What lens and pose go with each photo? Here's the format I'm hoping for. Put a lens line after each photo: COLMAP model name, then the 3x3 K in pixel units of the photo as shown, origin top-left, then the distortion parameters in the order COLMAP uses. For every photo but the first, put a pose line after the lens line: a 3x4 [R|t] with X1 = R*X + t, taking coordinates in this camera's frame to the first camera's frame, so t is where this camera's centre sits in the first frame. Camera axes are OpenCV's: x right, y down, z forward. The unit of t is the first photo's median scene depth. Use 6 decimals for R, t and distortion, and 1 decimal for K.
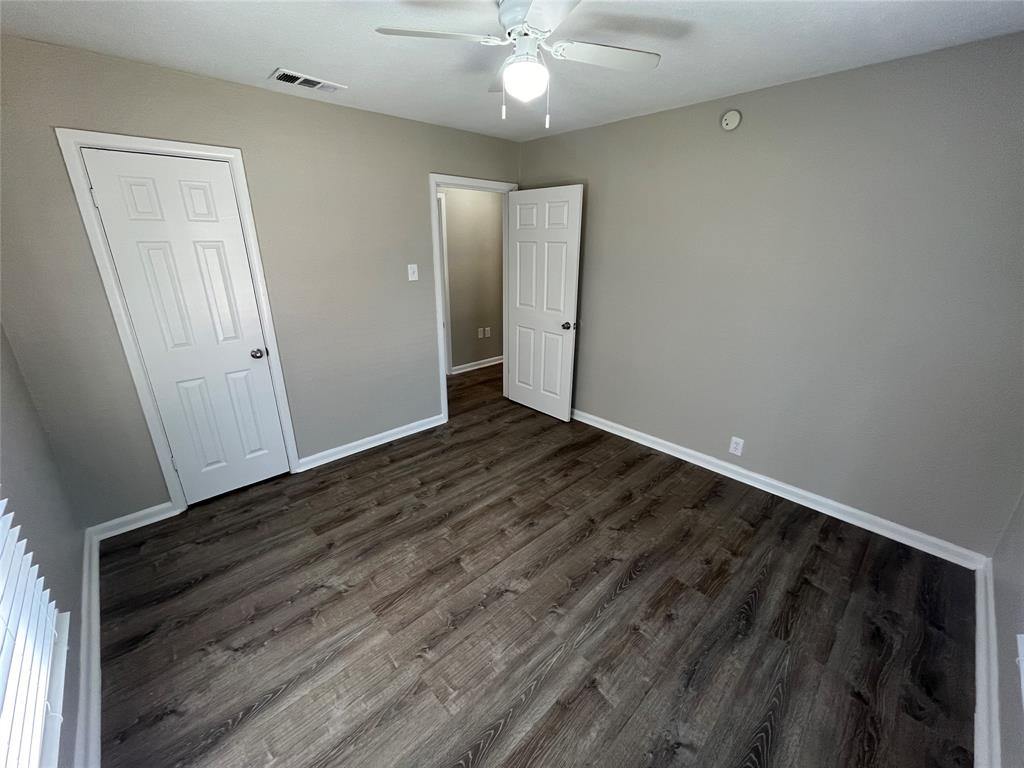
lens RADIAL K [[414.4, 0, 510.5], [0, 414.4, 381.0], [0, 0, 1]] dist [0.002388, 0.000422]
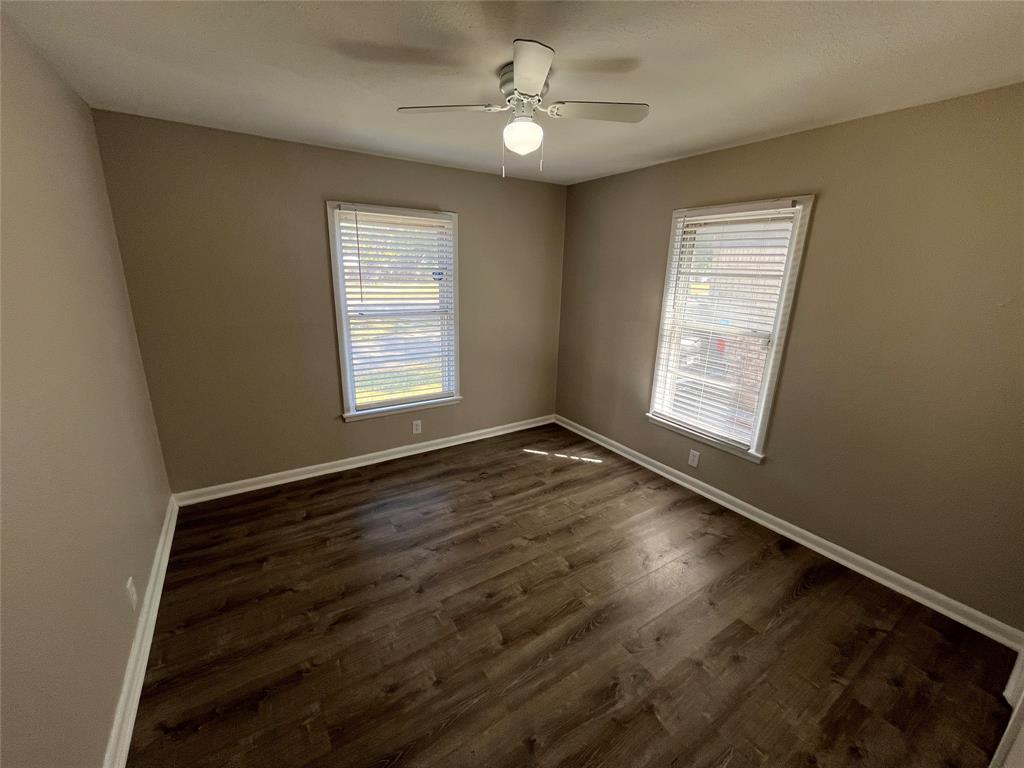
lens RADIAL K [[414.4, 0, 510.5], [0, 414.4, 381.0], [0, 0, 1]] dist [0.002388, 0.000422]
pose [[-0.983317, -0.073957, 0.166184, -0.103975], [0.032147, 0.828576, 0.558953, -0.520876], [-0.179034, 0.554970, -0.812376, 1.482794]]
